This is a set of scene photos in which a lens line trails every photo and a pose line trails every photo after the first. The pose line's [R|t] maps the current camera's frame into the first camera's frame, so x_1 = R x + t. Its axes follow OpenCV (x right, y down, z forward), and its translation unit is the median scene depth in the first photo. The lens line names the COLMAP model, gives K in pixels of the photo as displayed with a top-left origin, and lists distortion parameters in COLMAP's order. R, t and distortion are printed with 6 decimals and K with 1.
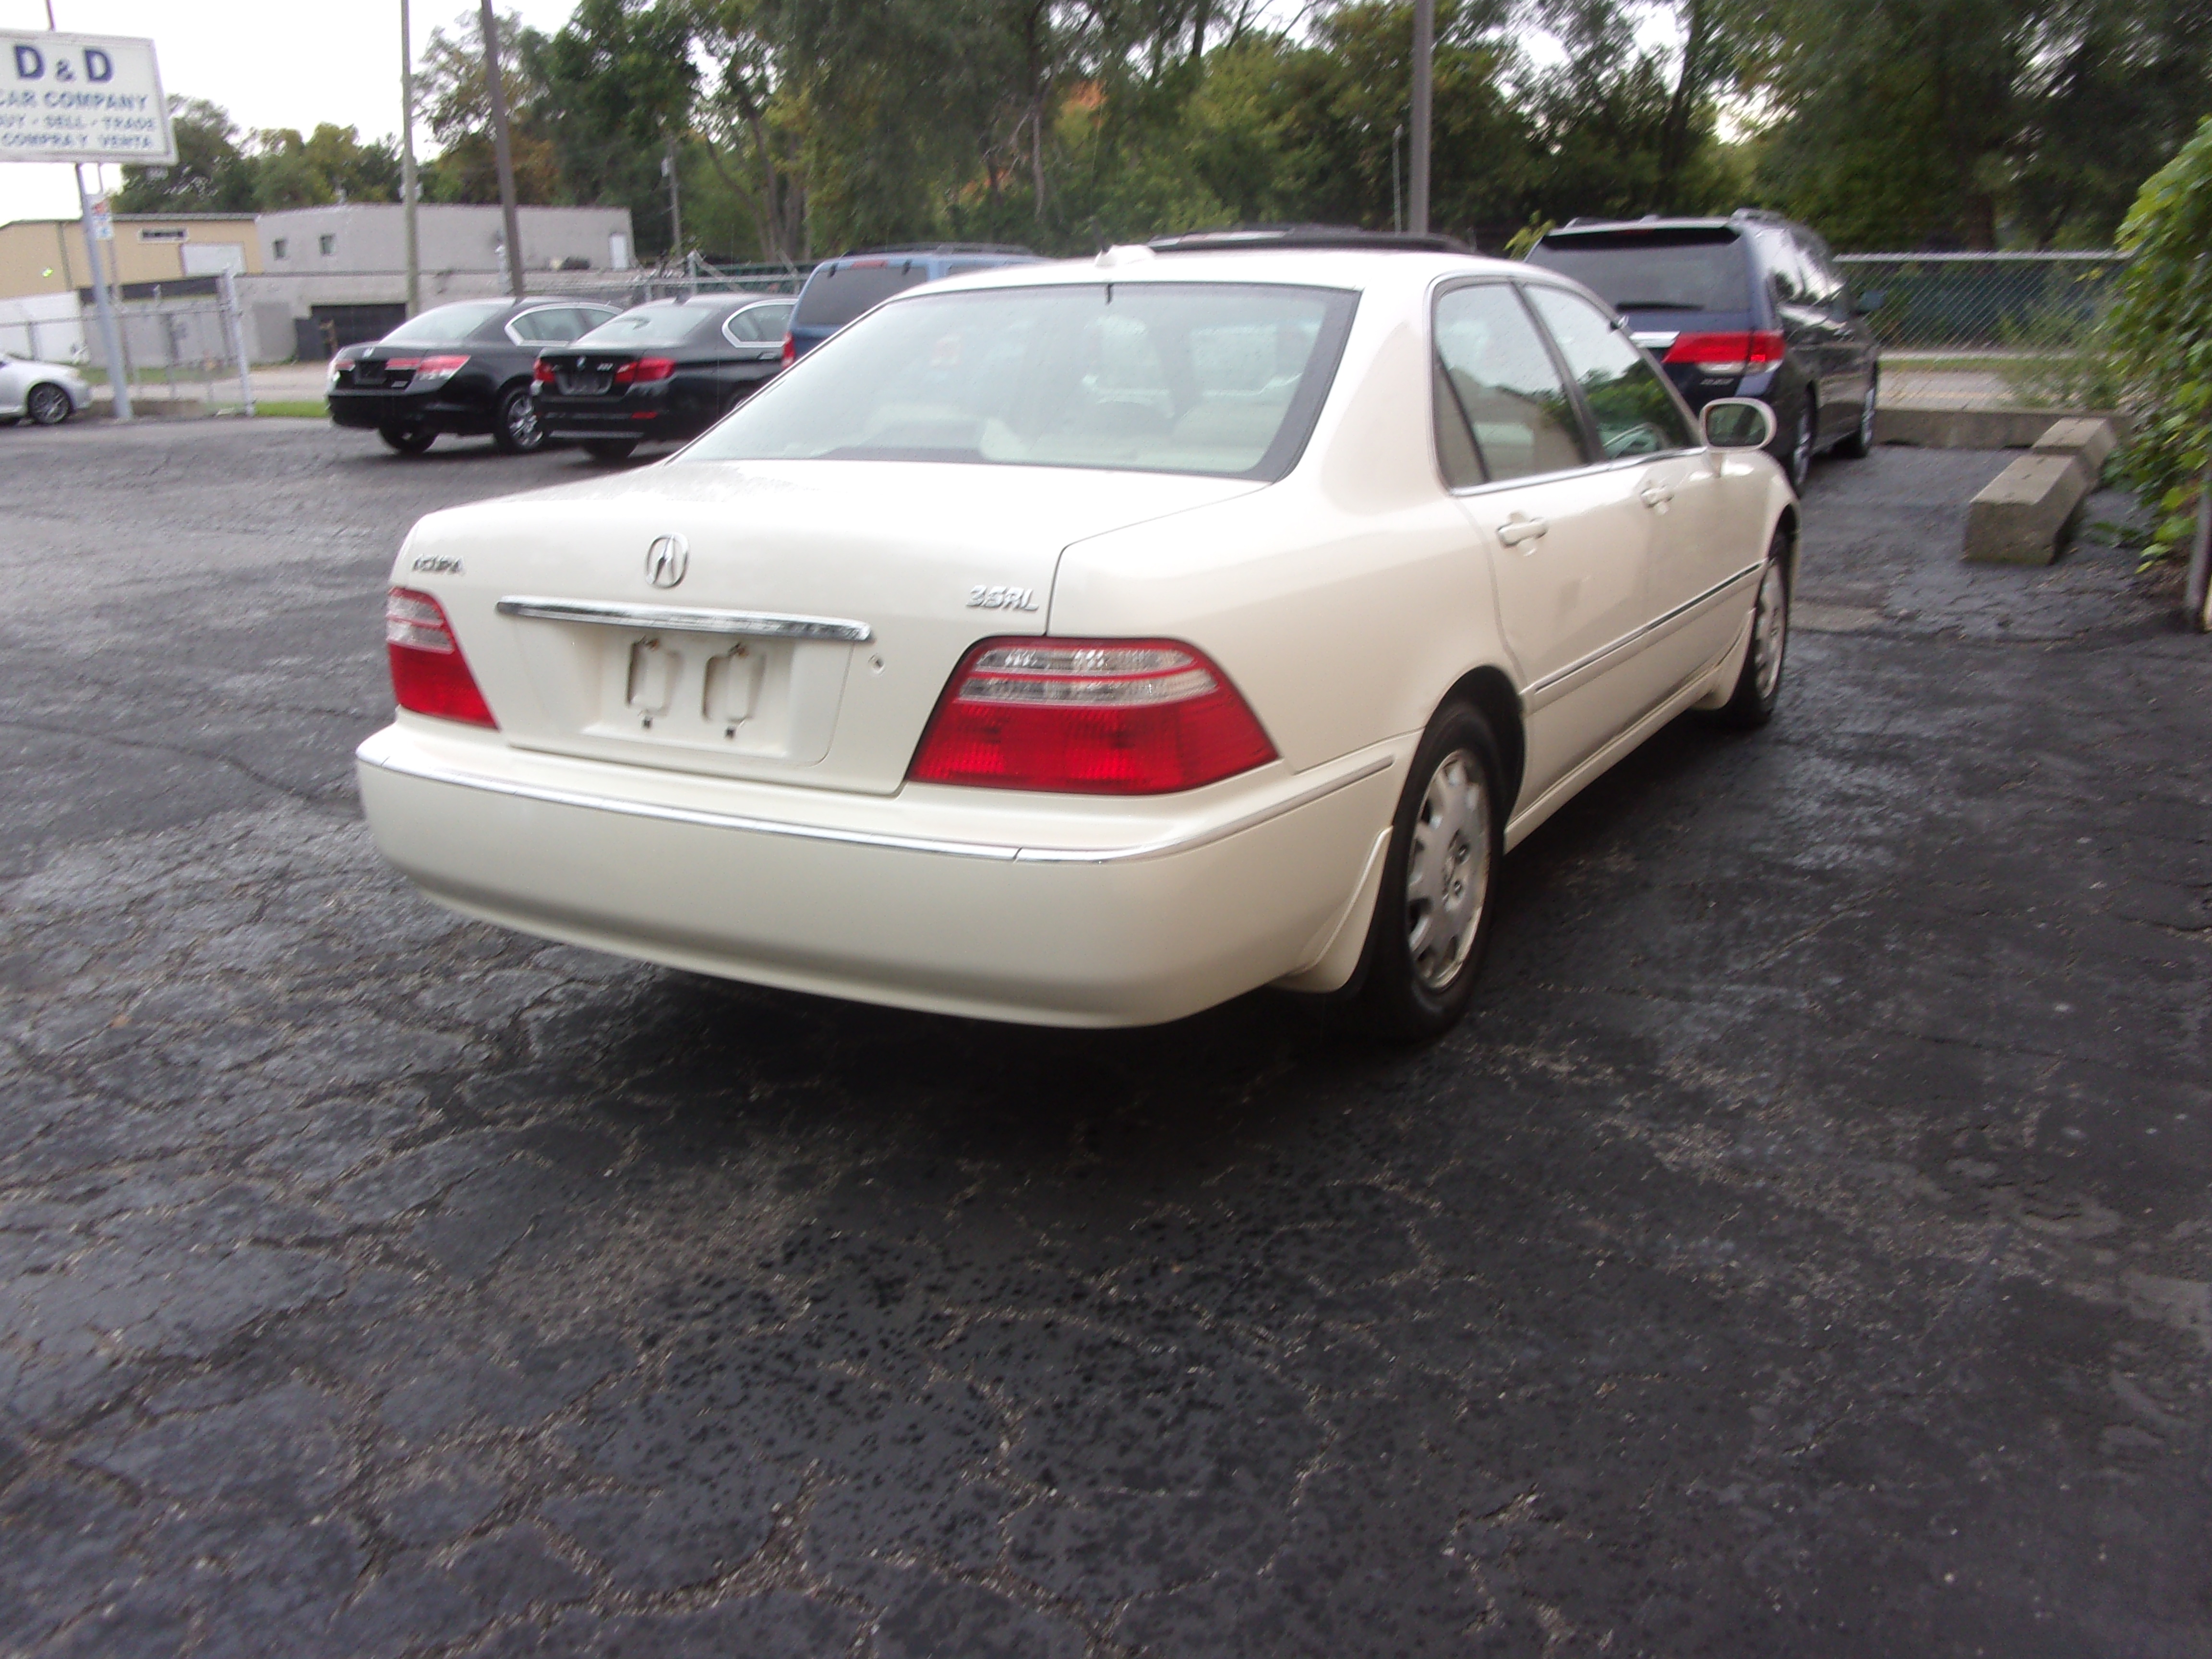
lens RADIAL K [[1998.4, 0, 1105.2], [0, 1998.4, 827.5], [0, 0, 1]] dist [-0.057717, 0.212957]
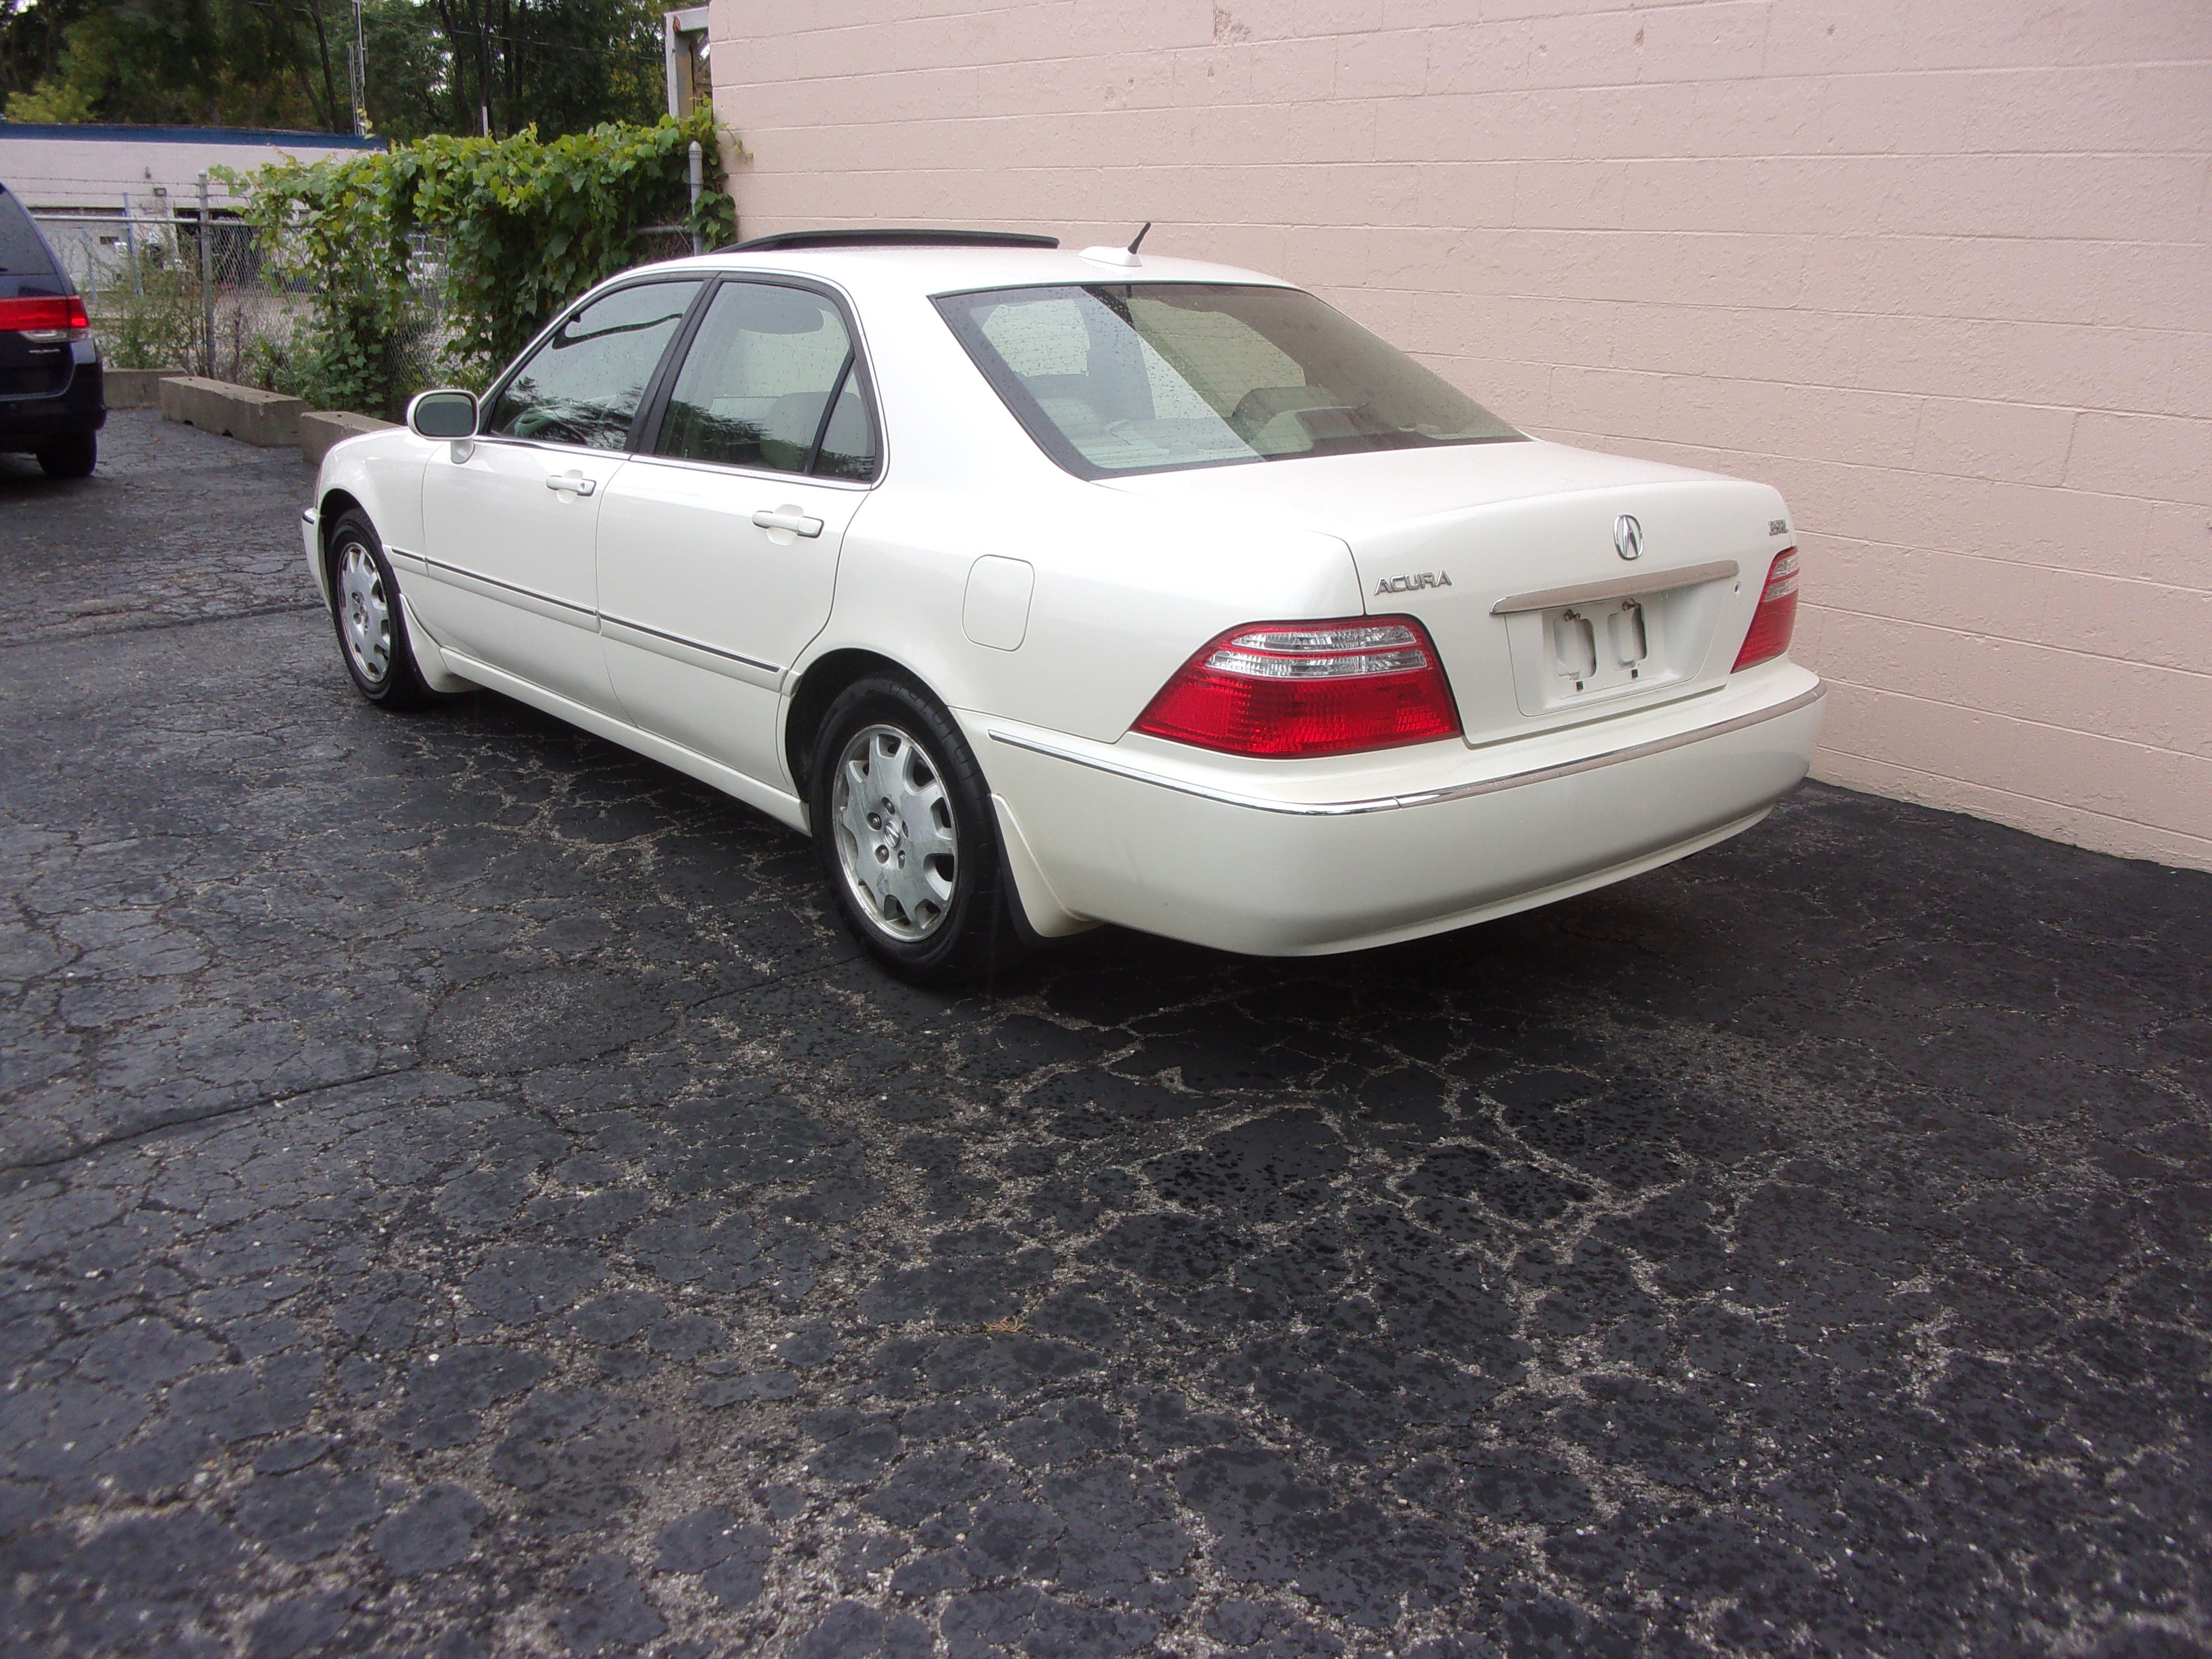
lens RADIAL K [[1945.8, 0, 1103.2], [0, 1945.8, 876.6], [0, 0, 1]] dist [-0.009467, -0.004449]
pose [[0.308505, -0.270568, 0.911931, -0.350758], [0.217439, 0.953369, 0.209303, -0.061970], [-0.926037, 0.133718, 0.352951, 0.226571]]
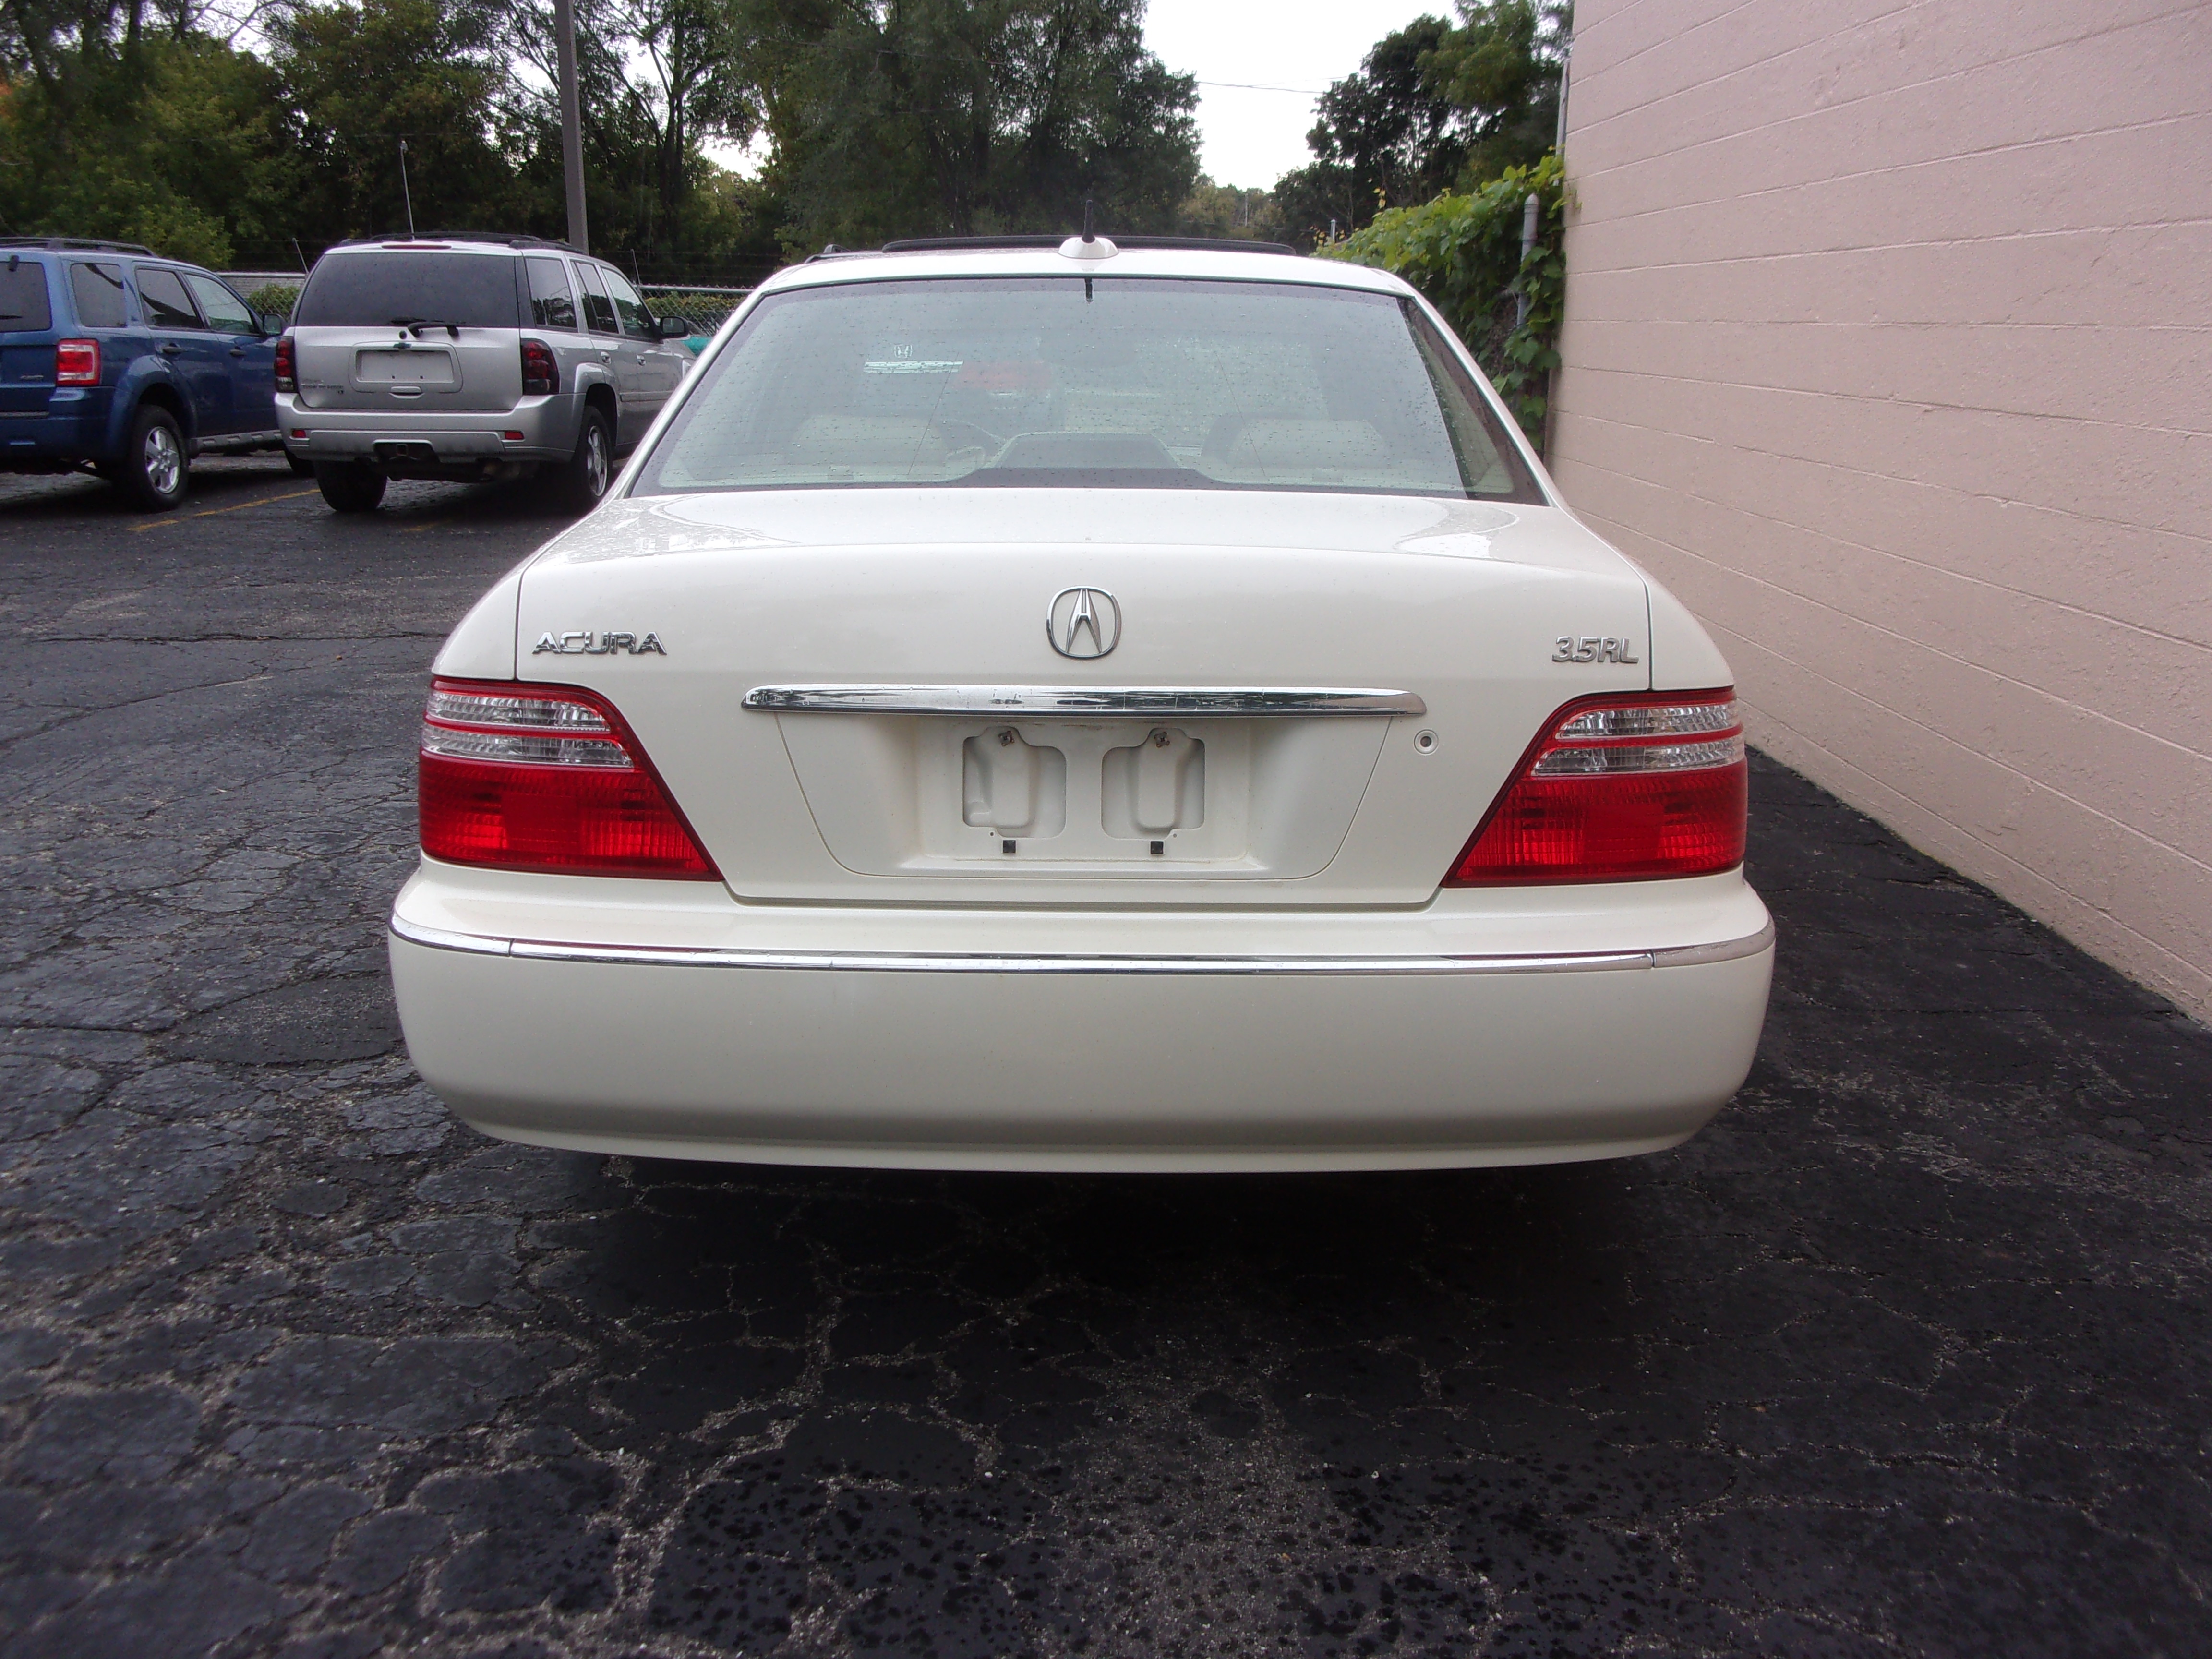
lens RADIAL K [[1950.9, 0, 1095.5], [0, 1950.9, 831.7], [0, 0, 1]] dist [0.001259, -0.021031]
pose [[0.862122, -0.098235, 0.497088, -0.144084], [0.102702, 0.994542, 0.018421, -0.017526], [-0.496184, 0.035171, 0.867505, 0.095033]]
